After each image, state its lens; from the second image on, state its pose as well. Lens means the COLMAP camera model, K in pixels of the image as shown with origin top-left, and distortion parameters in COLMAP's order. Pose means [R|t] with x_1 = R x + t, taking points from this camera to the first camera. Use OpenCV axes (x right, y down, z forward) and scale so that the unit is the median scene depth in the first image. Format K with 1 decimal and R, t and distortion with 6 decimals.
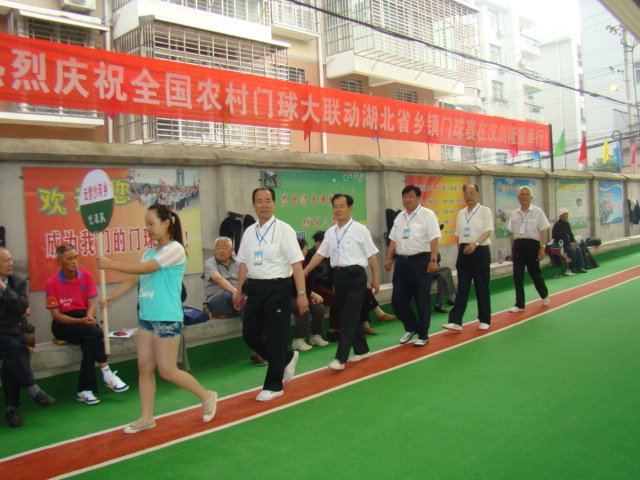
lens RADIAL K [[604.0, 0, 316.6], [0, 604.0, 238.4], [0, 0, 1]] dist [-0.113735, 0.000000]
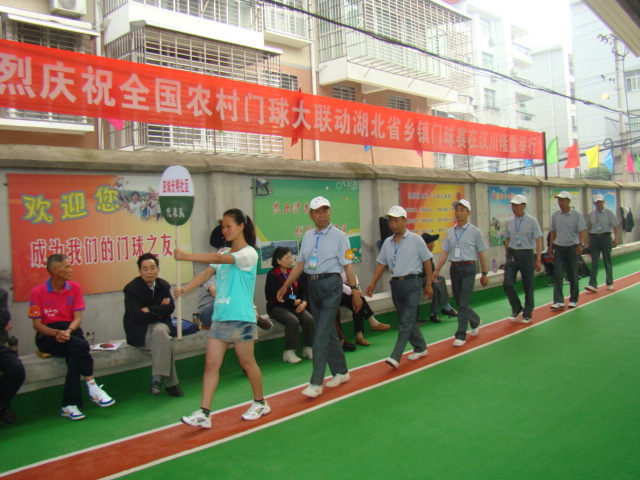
lens RADIAL K [[604.0, 0, 319.6], [0, 604.0, 238.1], [0, 0, 1]] dist [-0.113735, 0.000000]
pose [[0.999845, 0.001127, 0.017574, -0.000304], [-0.000912, 0.999925, -0.012250, -0.001874], [-0.017587, 0.012232, 0.999771, 0.012002]]
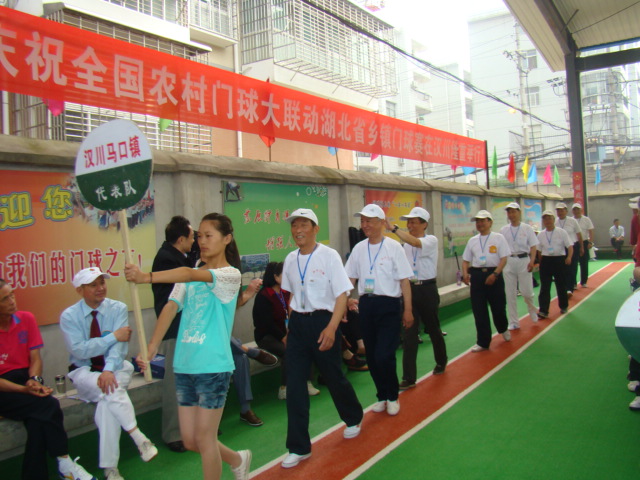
lens RADIAL K [[604.0, 0, 323.8], [0, 604.0, 239.7], [0, 0, 1]] dist [-0.113735, 0.000000]
pose [[0.978893, -0.003652, 0.204338, -0.084210], [0.009693, 0.999545, -0.028568, -0.004042], [-0.204141, 0.029946, 0.978483, 0.109254]]
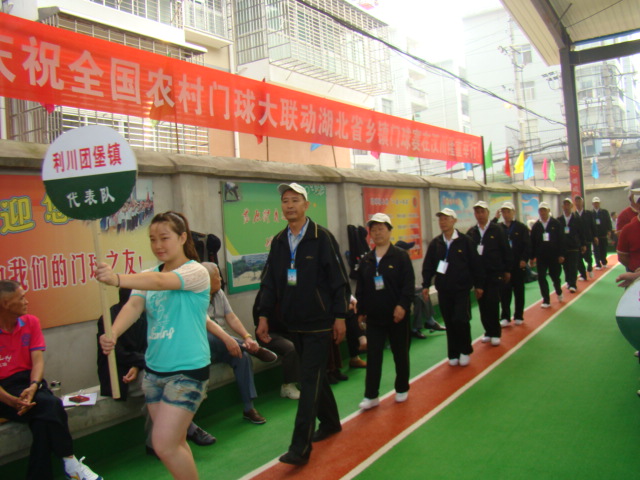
lens RADIAL K [[604.0, 0, 323.9], [0, 604.0, 238.1], [0, 0, 1]] dist [-0.113735, 0.000000]
pose [[0.978121, -0.023291, 0.206727, -0.085104], [0.029928, 0.999130, -0.029036, -0.003474], [-0.205870, 0.034588, 0.977968, 0.106387]]
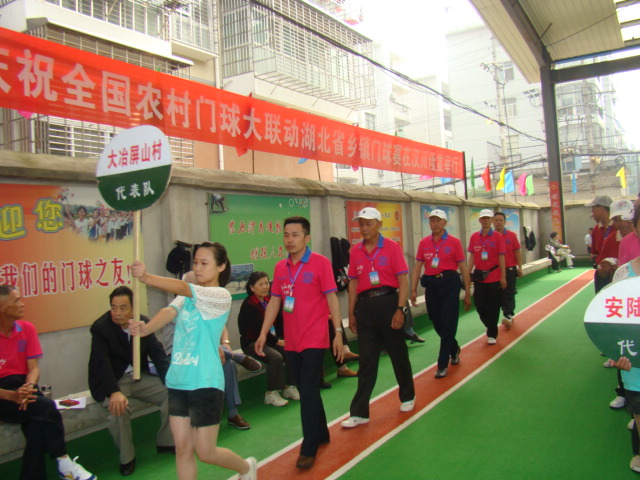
lens RADIAL K [[604.0, 0, 322.1], [0, 604.0, 240.0], [0, 0, 1]] dist [-0.113735, 0.000000]
pose [[0.972385, -0.008926, 0.233214, -0.089858], [0.020378, 0.998699, -0.046741, -0.001670], [-0.232493, 0.050203, 0.971302, 0.093716]]
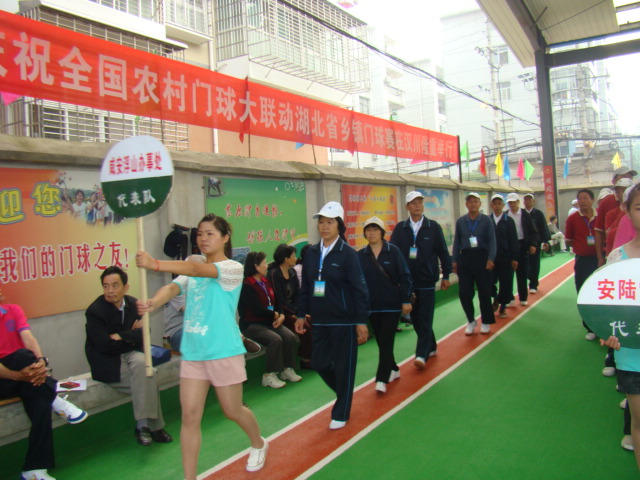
lens RADIAL K [[604.0, 0, 322.4], [0, 604.0, 239.3], [0, 0, 1]] dist [-0.113735, 0.000000]
pose [[0.969763, -0.015397, 0.243564, -0.093180], [0.021194, 0.999551, -0.021199, -0.001123], [-0.243128, 0.025720, 0.969653, 0.091209]]
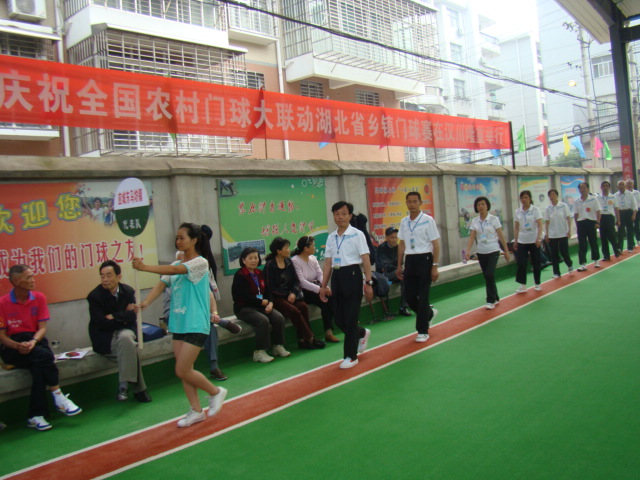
lens RADIAL K [[604.0, 0, 317.0], [0, 604.0, 239.4], [0, 0, 1]] dist [-0.113735, 0.000000]
pose [[0.998000, -0.038243, 0.050339, 0.011816], [0.038394, 0.999261, -0.002037, -0.004472], [-0.050224, 0.003966, 0.998730, 0.010645]]
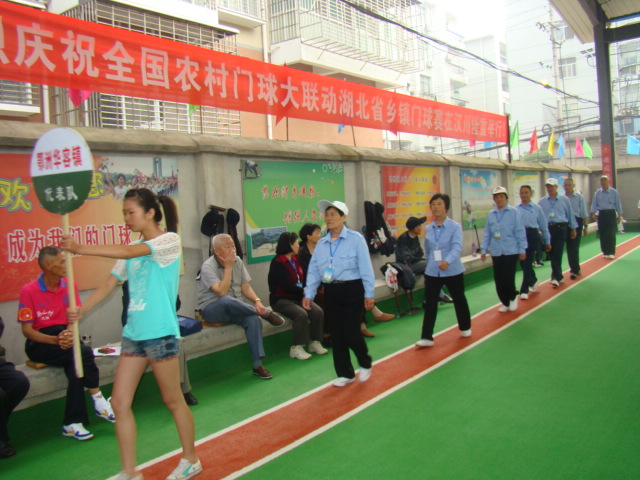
lens RADIAL K [[604.0, 0, 321.4], [0, 604.0, 237.3], [0, 0, 1]] dist [-0.113735, 0.000000]
pose [[0.990400, -0.017680, 0.137099, -0.066568], [0.016772, 0.999829, 0.007776, -0.000817], [-0.137213, -0.005402, 0.990527, 0.060554]]
